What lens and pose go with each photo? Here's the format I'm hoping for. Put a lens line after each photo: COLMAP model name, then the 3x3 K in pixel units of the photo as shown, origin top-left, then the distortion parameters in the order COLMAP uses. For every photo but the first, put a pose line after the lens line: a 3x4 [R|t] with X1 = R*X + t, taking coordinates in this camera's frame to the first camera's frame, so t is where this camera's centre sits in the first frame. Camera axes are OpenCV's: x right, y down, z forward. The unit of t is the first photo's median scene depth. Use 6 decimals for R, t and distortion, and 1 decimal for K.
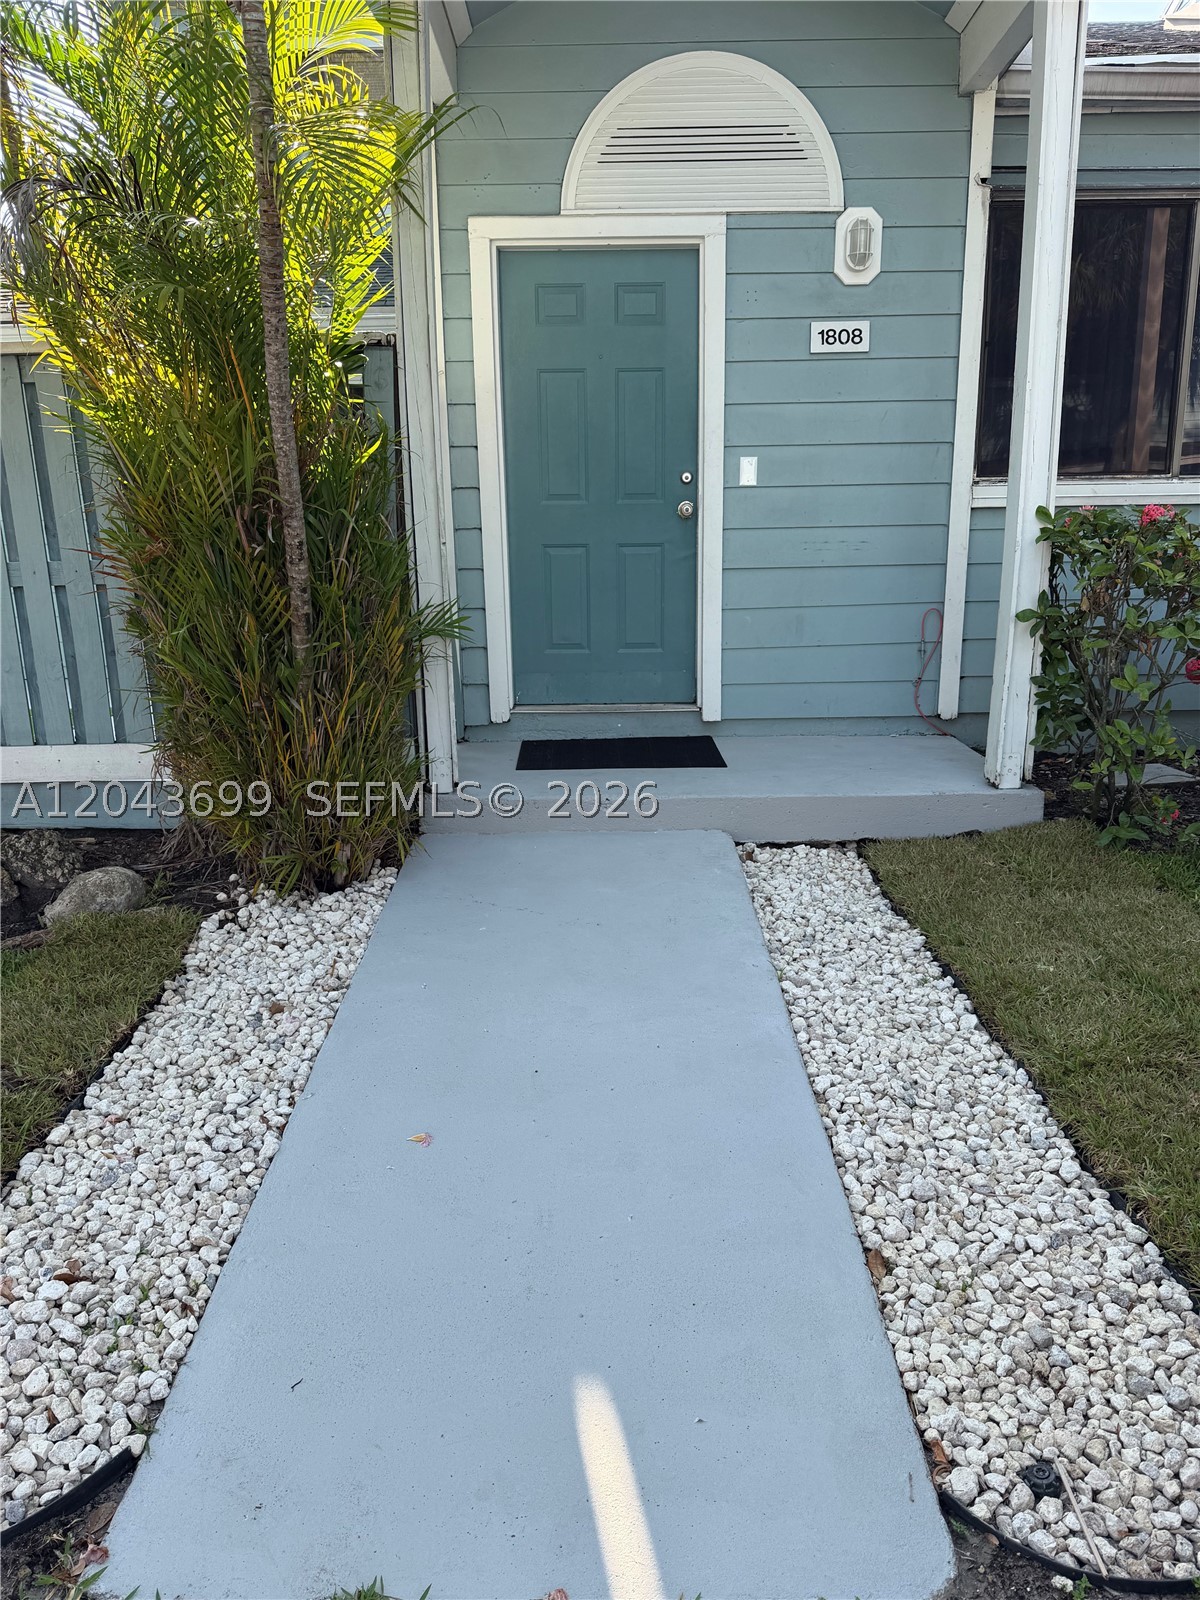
lens RADIAL K [[1121.5, 0, 597.7], [0, 1121.5, 815.5], [0, 0, 1]] dist [0.042074, -0.050795]
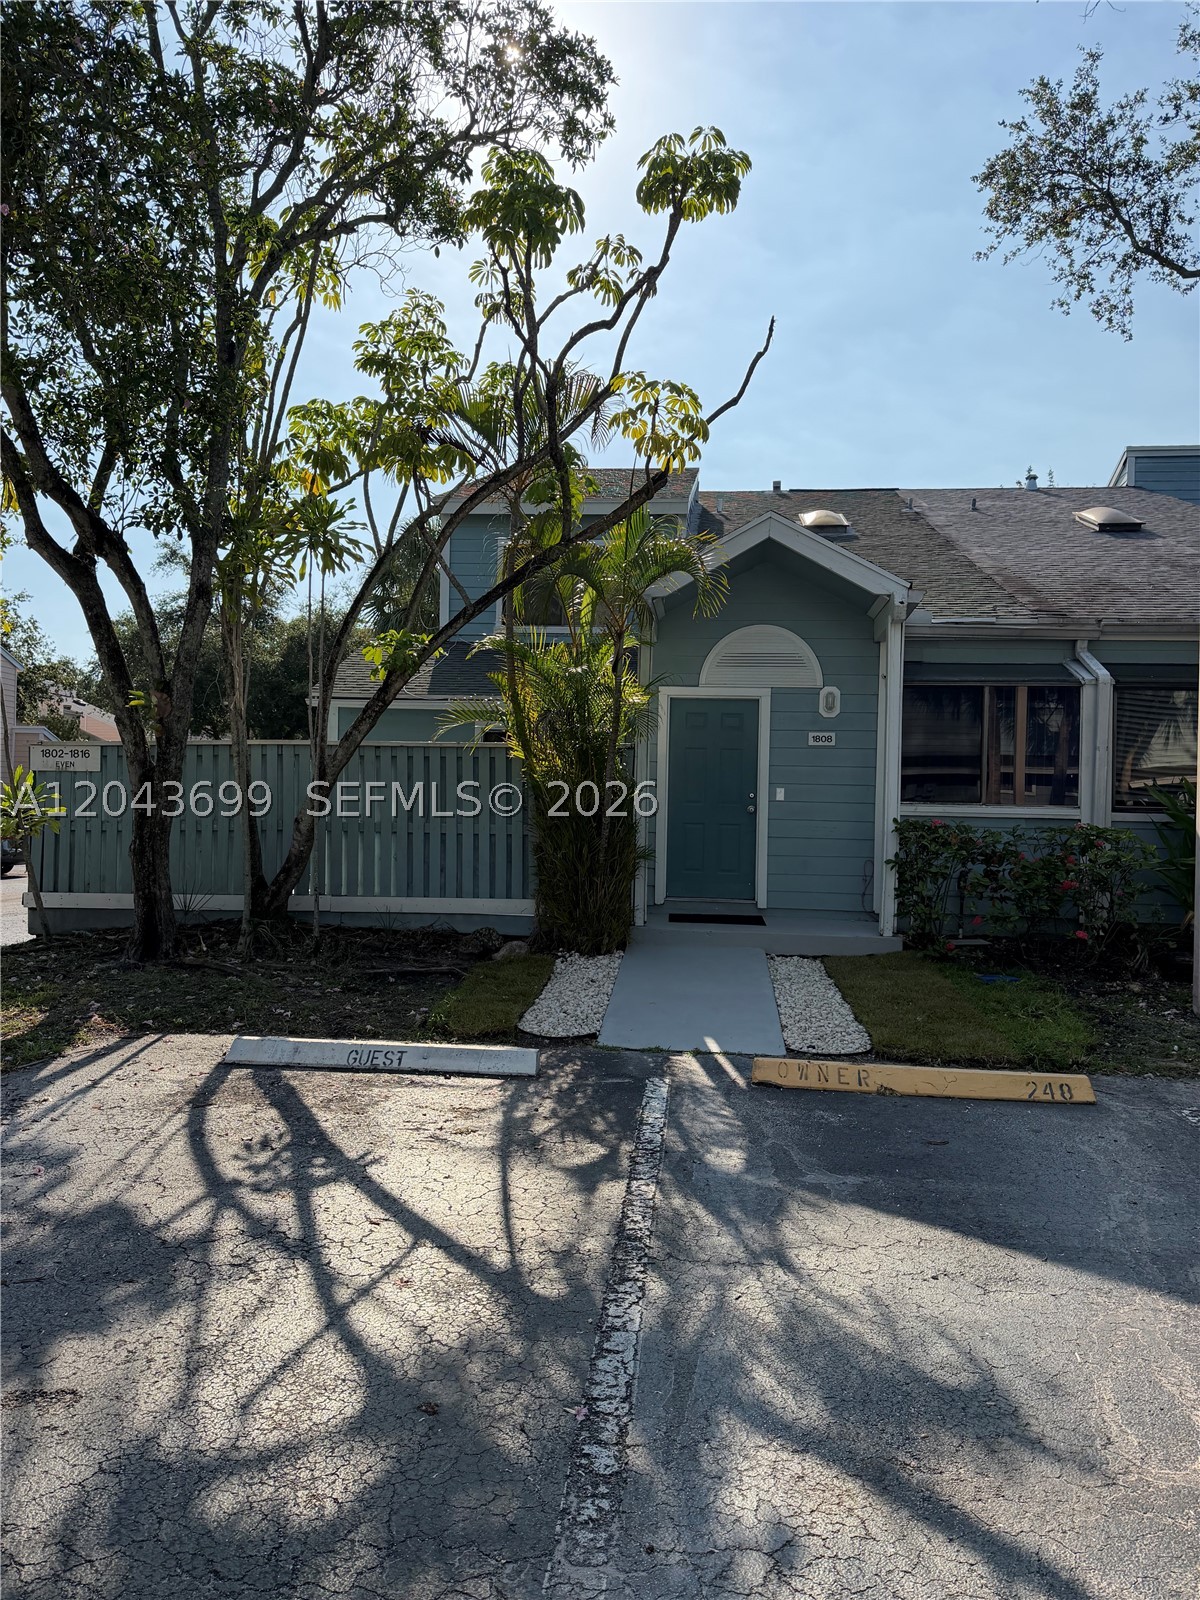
lens RADIAL K [[1121.5, 0, 588.6], [0, 1121.5, 805.3], [0, 0, 1]] dist [0.042074, -0.050795]
pose [[0.994138, 0.037460, -0.101425, -0.015238], [-0.060274, 0.970788, -0.232244, 0.256756], [0.089763, 0.236995, 0.967355, -1.197599]]
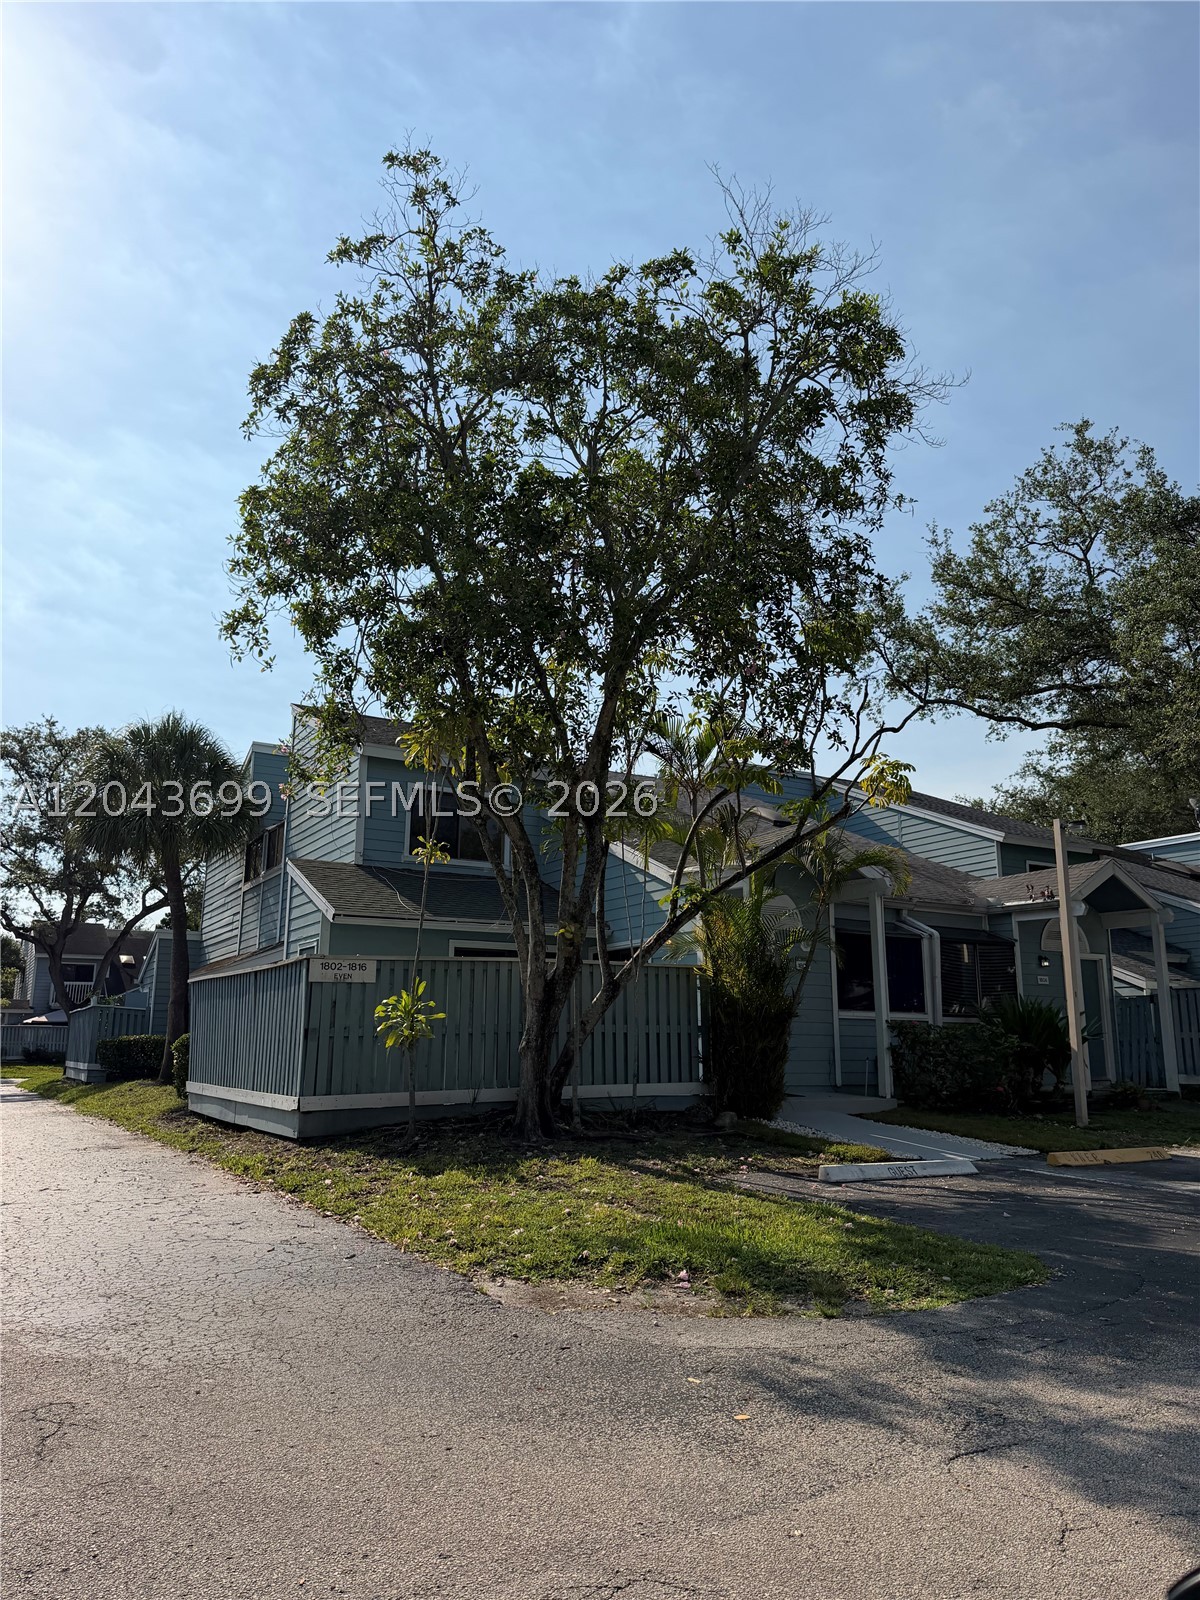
lens RADIAL K [[1121.5, 0, 599.2], [0, 1121.5, 798.5], [0, 0, 1]] dist [0.042074, -0.050795]
pose [[0.865909, 0.127356, 0.483717, -2.036222], [0.091110, 0.910709, -0.402876, 0.417162], [-0.491834, 0.392925, 0.776987, -1.511871]]
